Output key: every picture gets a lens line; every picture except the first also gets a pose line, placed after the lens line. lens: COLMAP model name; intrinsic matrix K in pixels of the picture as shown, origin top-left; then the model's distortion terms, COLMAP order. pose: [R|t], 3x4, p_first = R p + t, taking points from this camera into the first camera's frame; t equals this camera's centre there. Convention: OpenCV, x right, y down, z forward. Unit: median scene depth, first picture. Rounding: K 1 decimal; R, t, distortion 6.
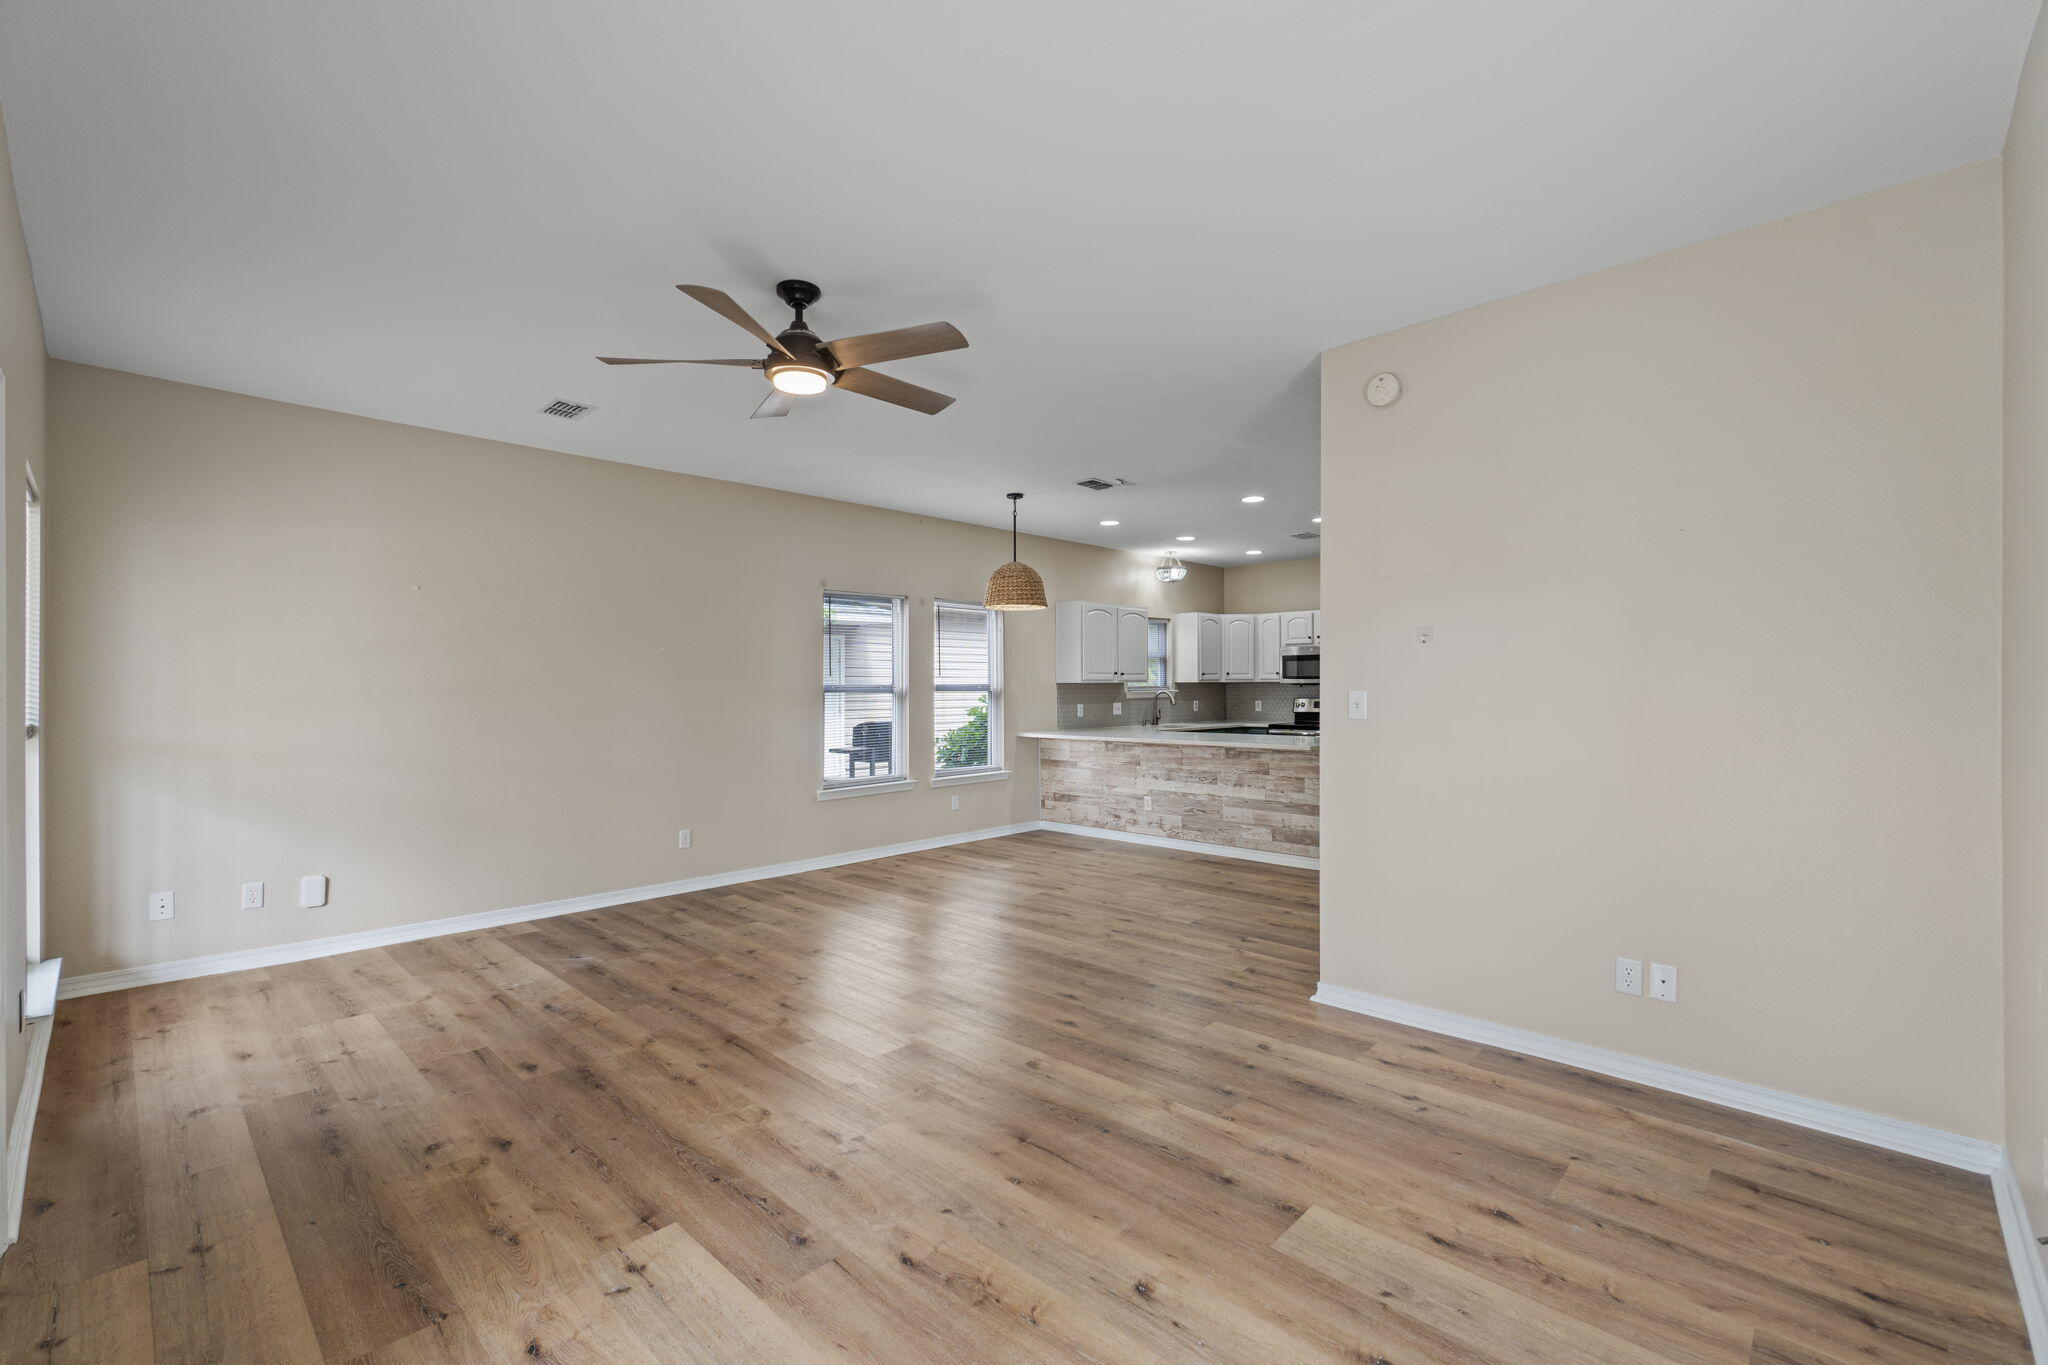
lens RADIAL K [[878.5, 0, 1033.3], [0, 878.5, 689.2], [0, 0, 1]] dist [-0.003868, -0.000430]
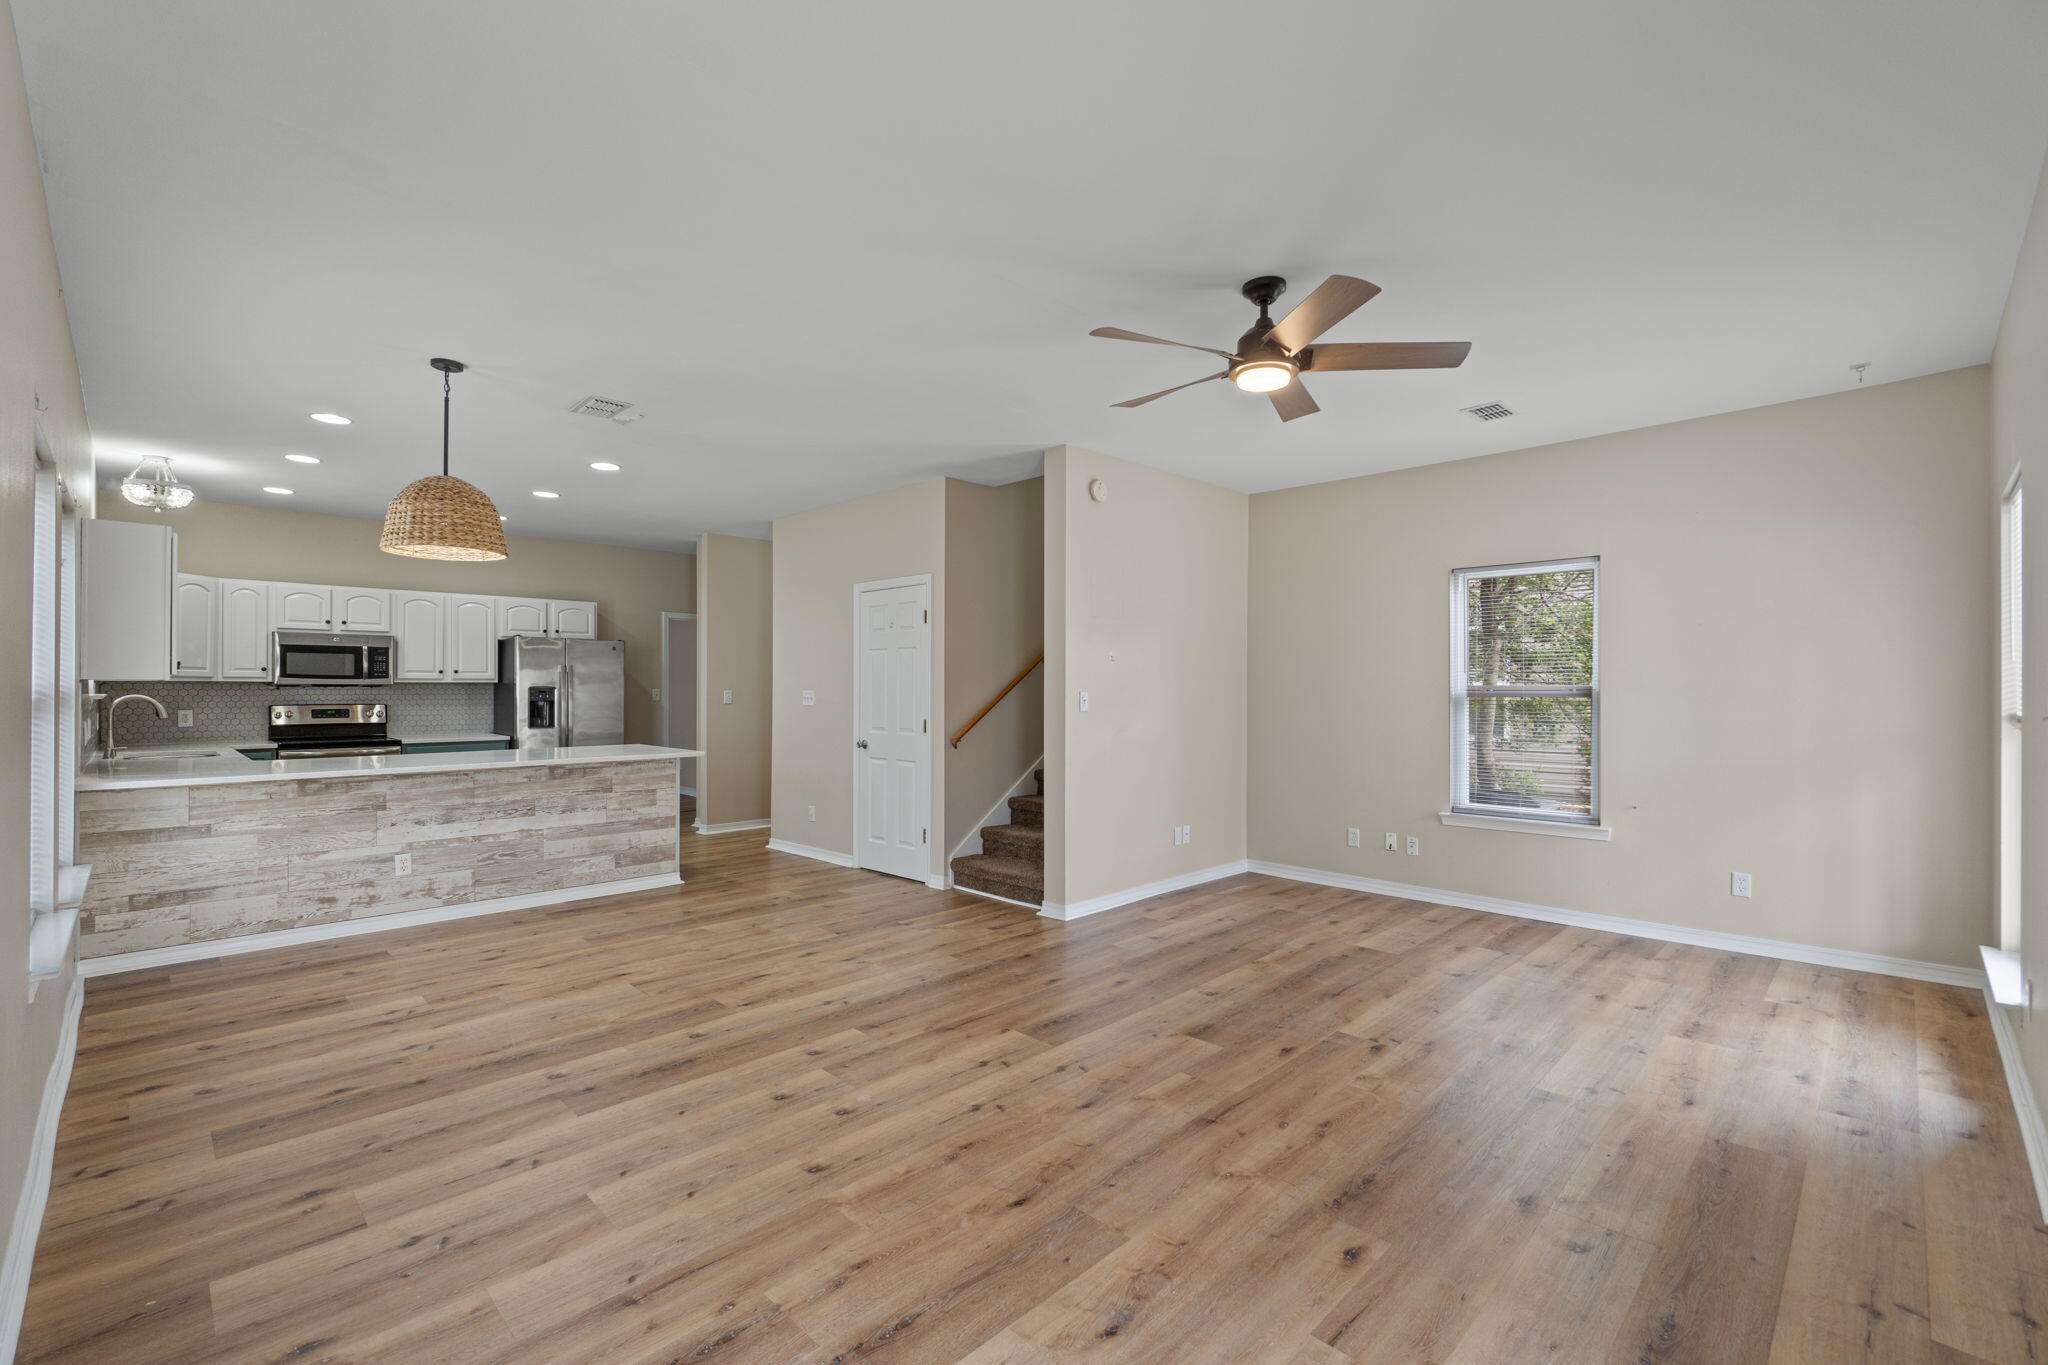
lens RADIAL K [[878.5, 0, 1033.3], [0, 878.5, 689.2], [0, 0, 1]] dist [-0.003868, -0.000430]
pose [[0.022030, 0.003365, 0.999752, -0.955790], [0.001951, 0.999992, -0.003409, 0.001841], [-0.999755, 0.002026, 0.022023, 0.939846]]
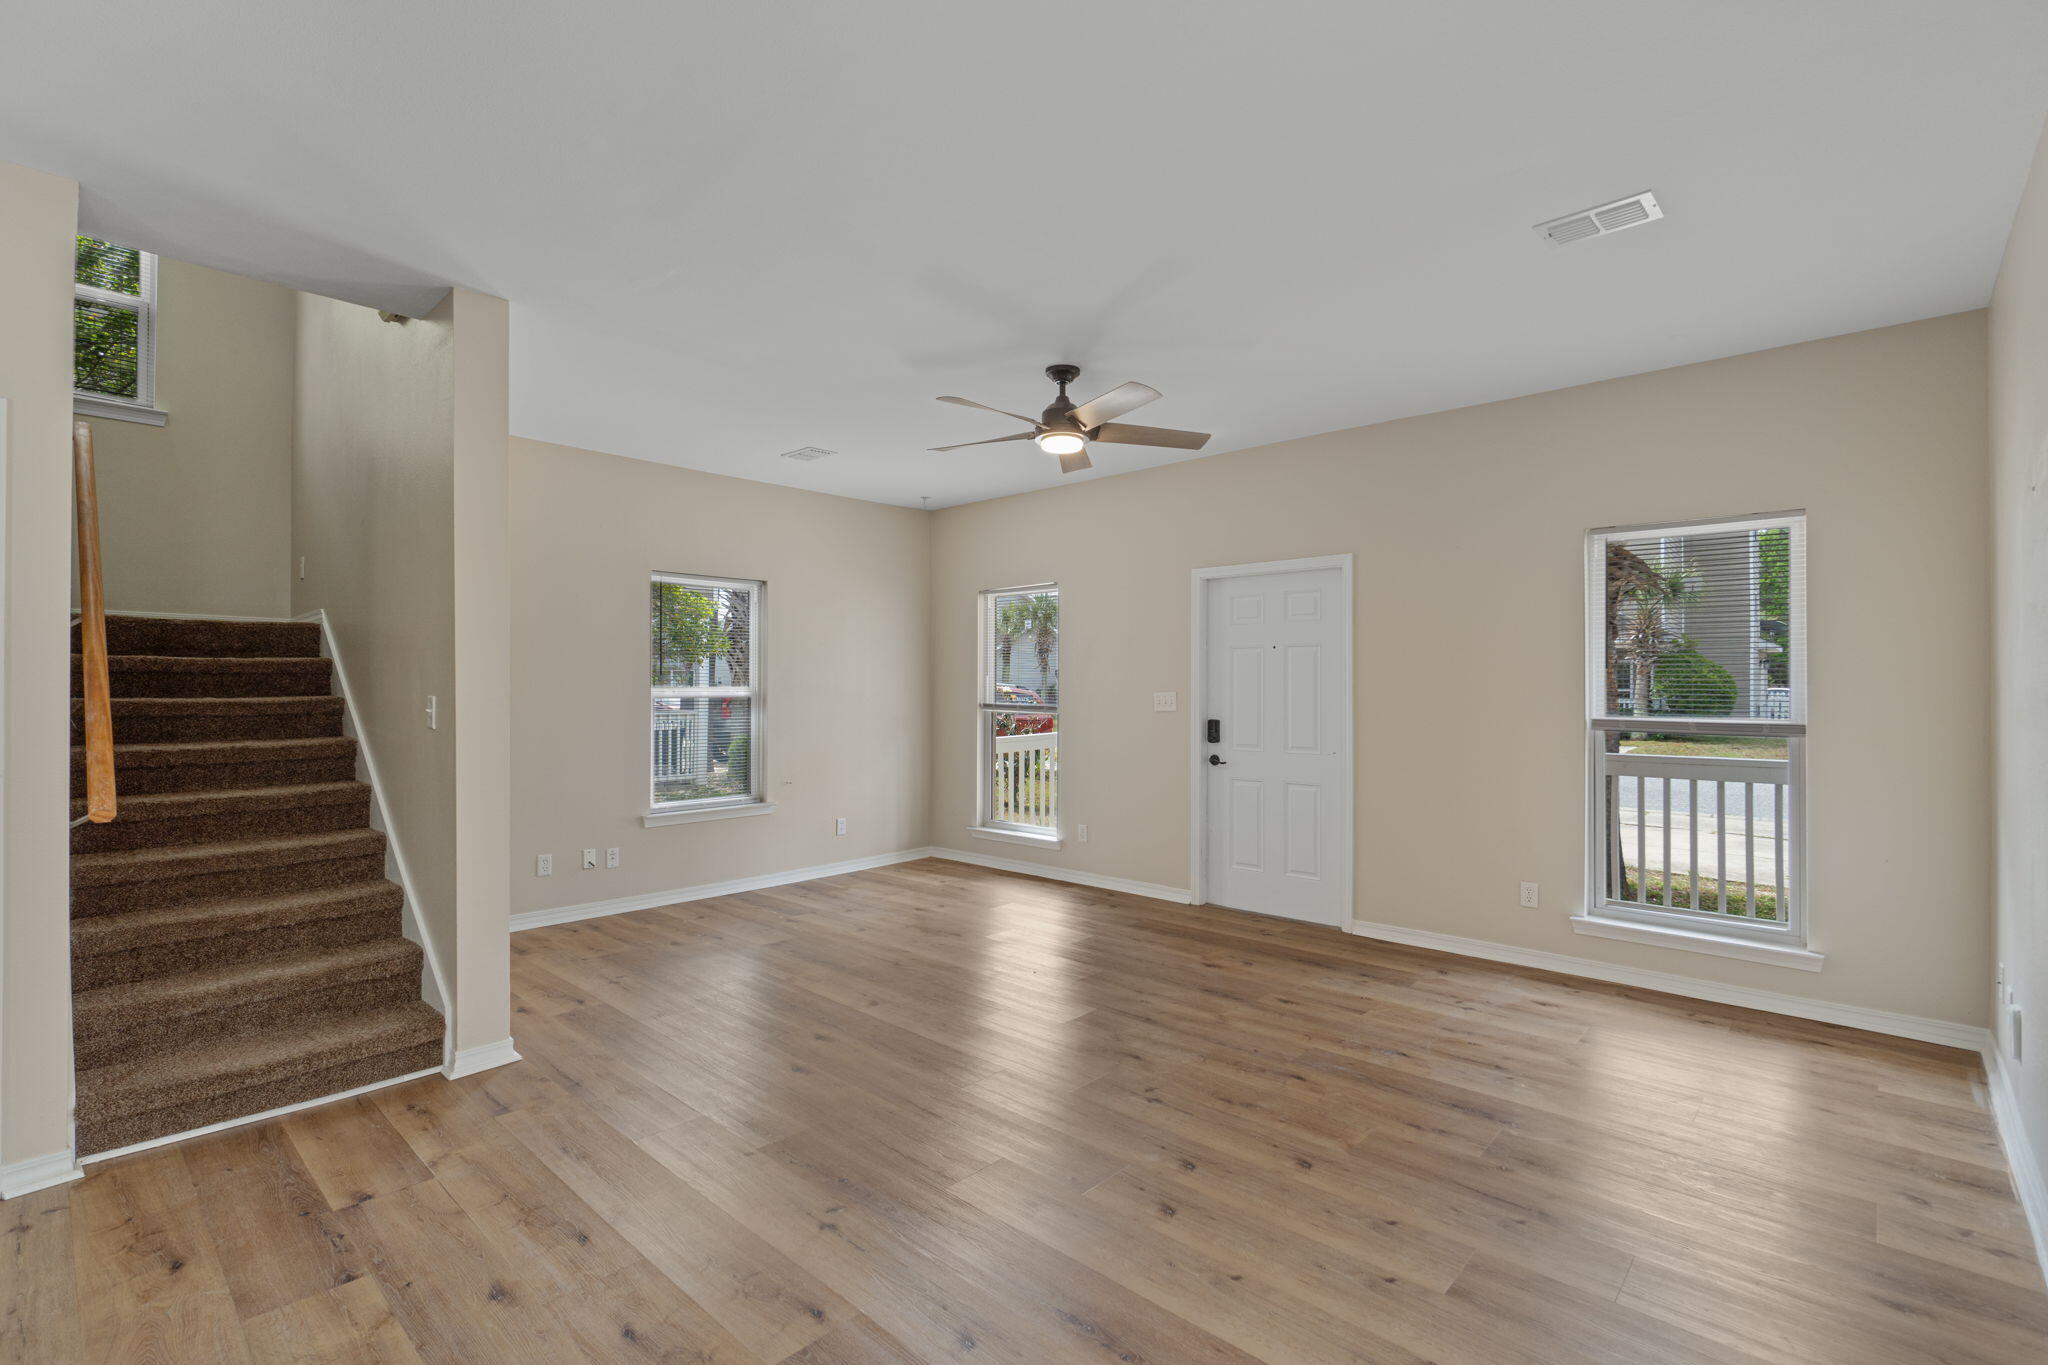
lens RADIAL K [[929.6, 0, 1024.0], [0, 929.6, 682.5], [0, 0, 1]] dist [-0.013206, -0.000085]
pose [[-0.999978, 0.002159, -0.006252, -0.154018], [0.002180, 0.999992, -0.003341, -0.007273], [0.006245, -0.003355, -0.999975, 1.754132]]
